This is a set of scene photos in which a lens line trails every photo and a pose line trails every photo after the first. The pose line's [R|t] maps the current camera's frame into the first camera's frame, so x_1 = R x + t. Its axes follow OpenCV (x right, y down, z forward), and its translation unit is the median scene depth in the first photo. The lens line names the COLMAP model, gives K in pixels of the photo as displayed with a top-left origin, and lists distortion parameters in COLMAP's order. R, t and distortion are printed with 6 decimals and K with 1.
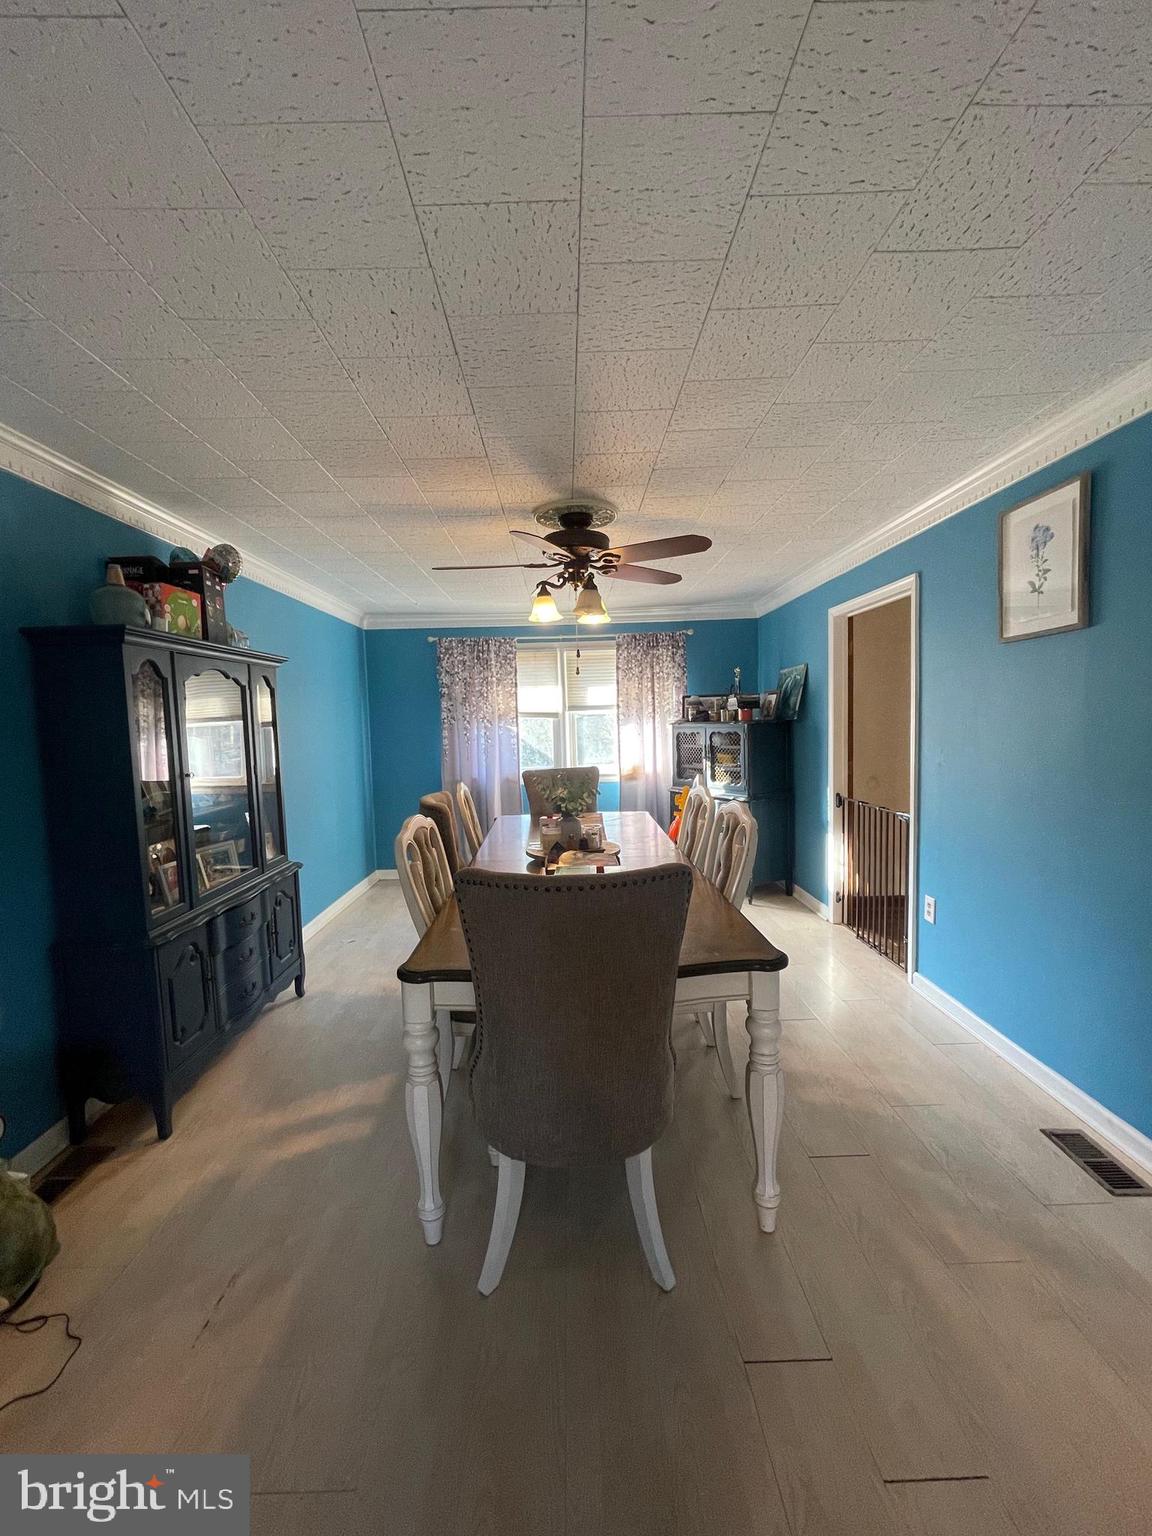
lens RADIAL K [[611.8, 0, 576.0], [0, 611.8, 768.0], [0, 0, 1]] dist [-0.006838, -0.000202]
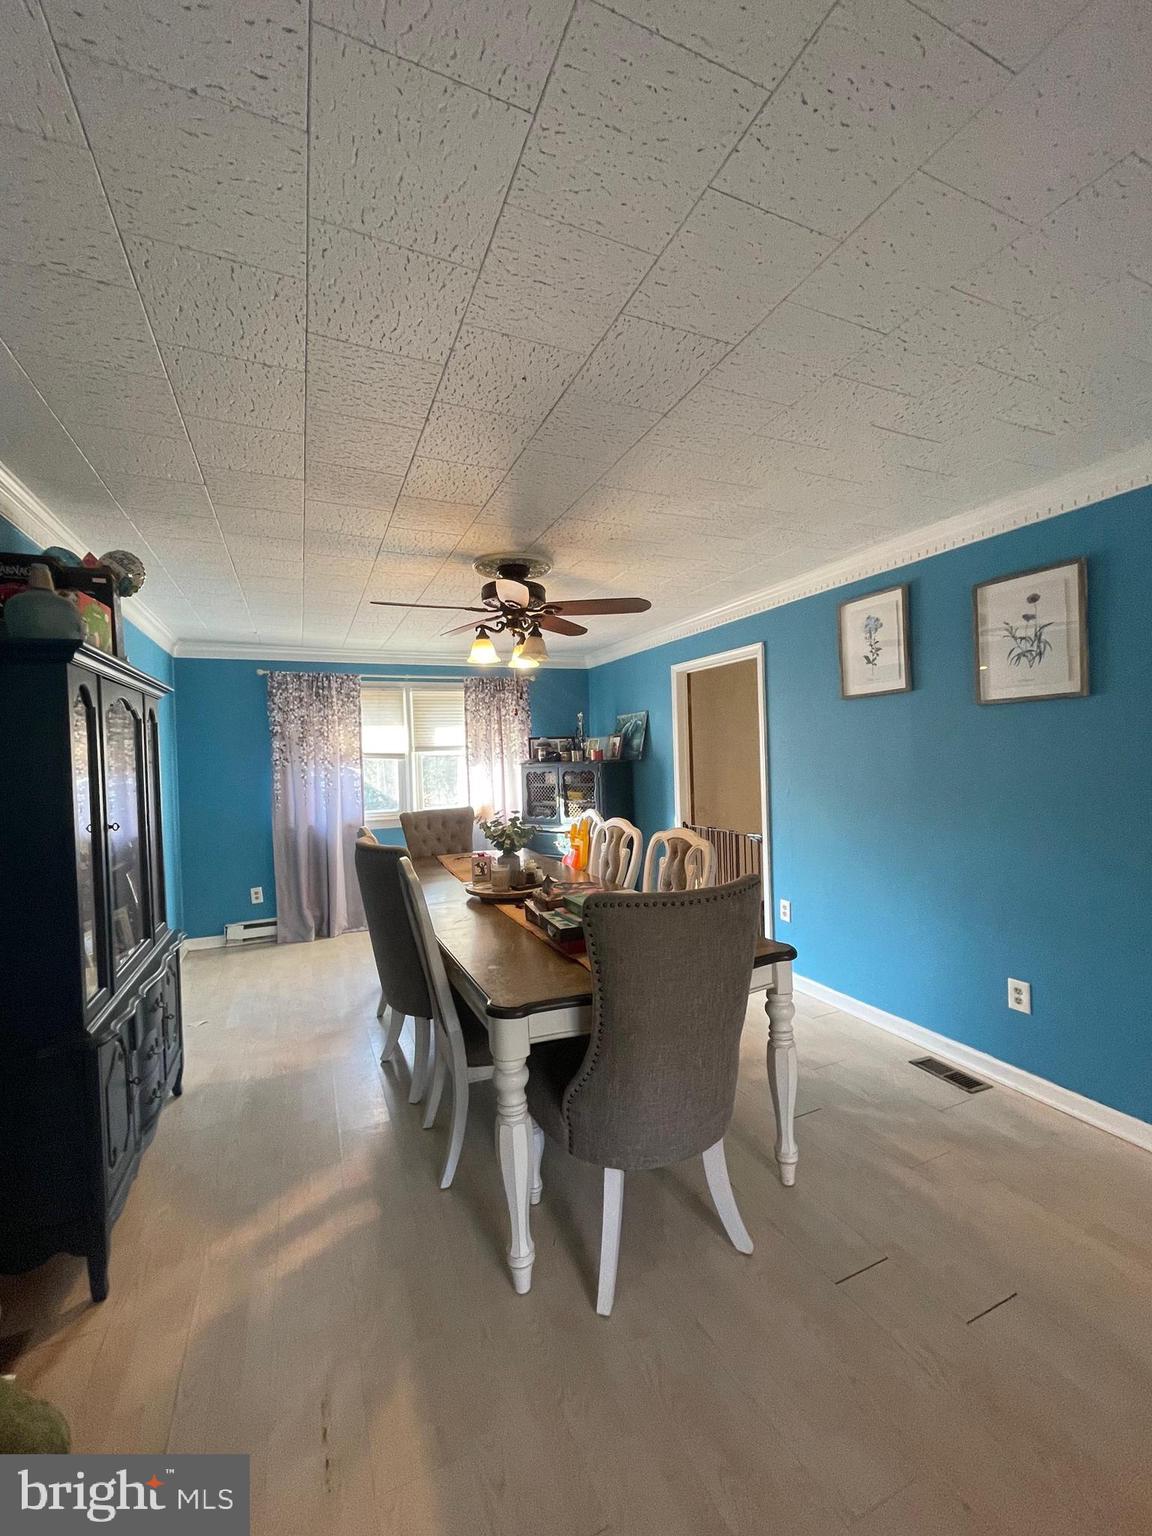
lens RADIAL K [[611.8, 0, 576.0], [0, 611.8, 768.0], [0, 0, 1]] dist [-0.006838, -0.000202]
pose [[0.920175, -0.009157, 0.391400, -0.285198], [0.036418, 0.997394, -0.062284, 0.005082], [-0.389810, 0.071566, 0.918110, 0.007760]]
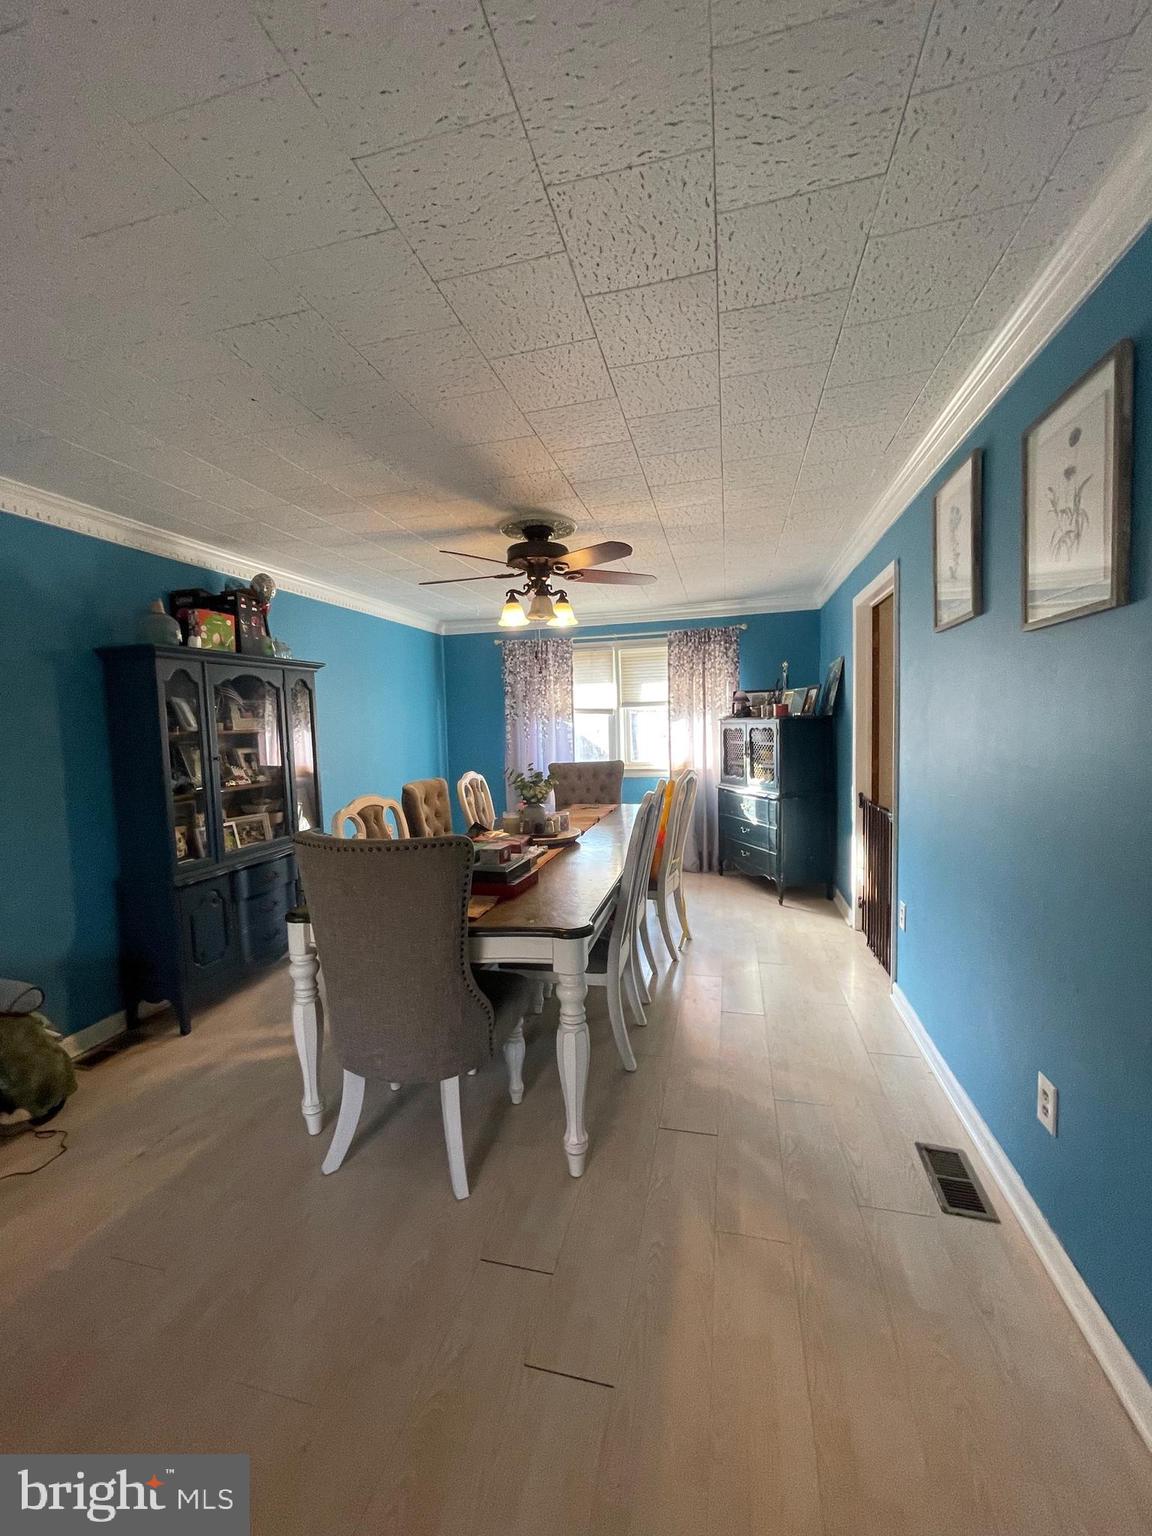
lens RADIAL K [[611.8, 0, 576.0], [0, 611.8, 768.0], [0, 0, 1]] dist [-0.006838, -0.000202]
pose [[0.967870, 0.020300, -0.250629, 0.311525], [-0.019165, 0.999792, 0.006968, 0.006608], [0.250718, -0.001941, 0.968058, -0.037995]]
